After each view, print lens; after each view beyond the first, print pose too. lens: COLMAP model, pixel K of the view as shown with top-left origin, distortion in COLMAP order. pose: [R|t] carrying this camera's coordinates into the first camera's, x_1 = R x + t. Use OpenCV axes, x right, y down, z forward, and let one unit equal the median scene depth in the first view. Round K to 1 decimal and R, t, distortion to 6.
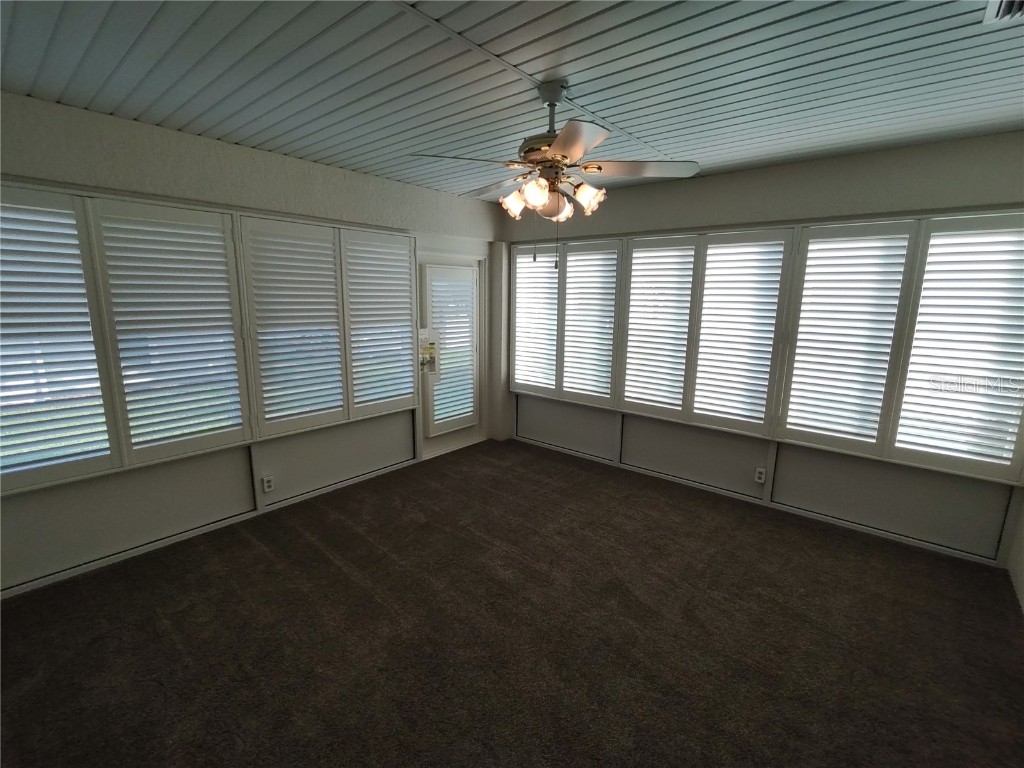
lens RADIAL K [[464.9, 0, 513.0], [0, 464.9, 381.4], [0, 0, 1]] dist [-0.003253, -0.000081]
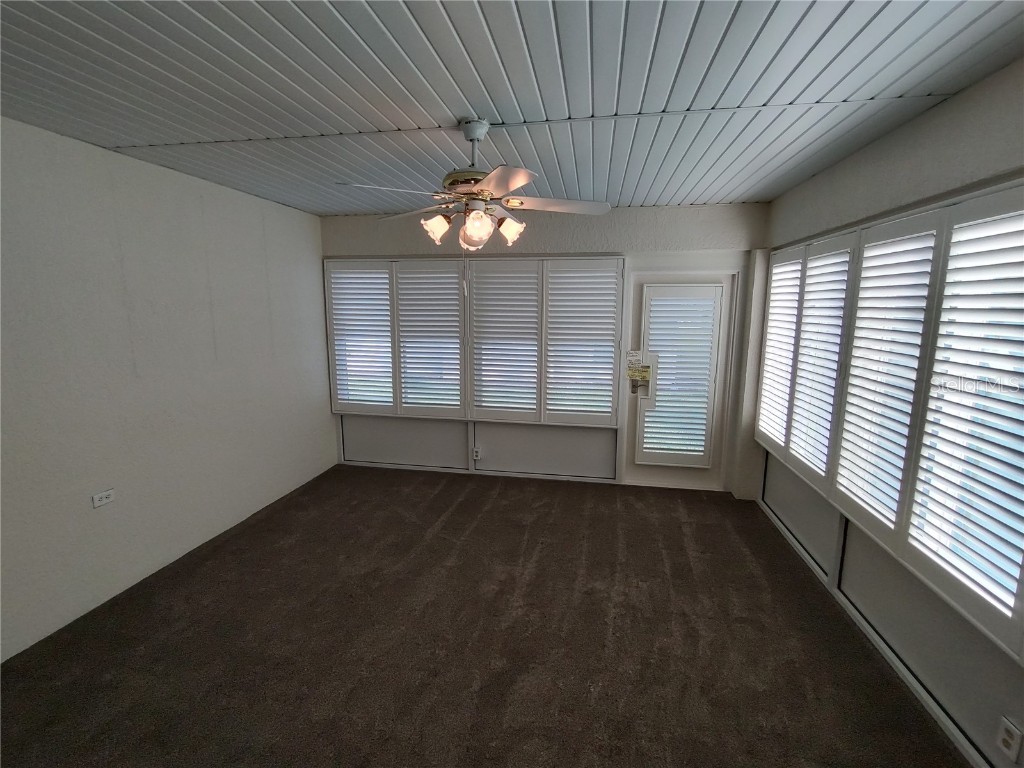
lens RADIAL K [[459.3, 0, 513.0], [0, 459.3, 380.3], [0, 0, 1]] dist [0.001612, -0.000156]
pose [[0.498713, 0.119664, -0.858467, 0.551816], [-0.160054, 0.986106, 0.044474, -0.057521], [0.851861, 0.115221, 0.510937, 0.321049]]
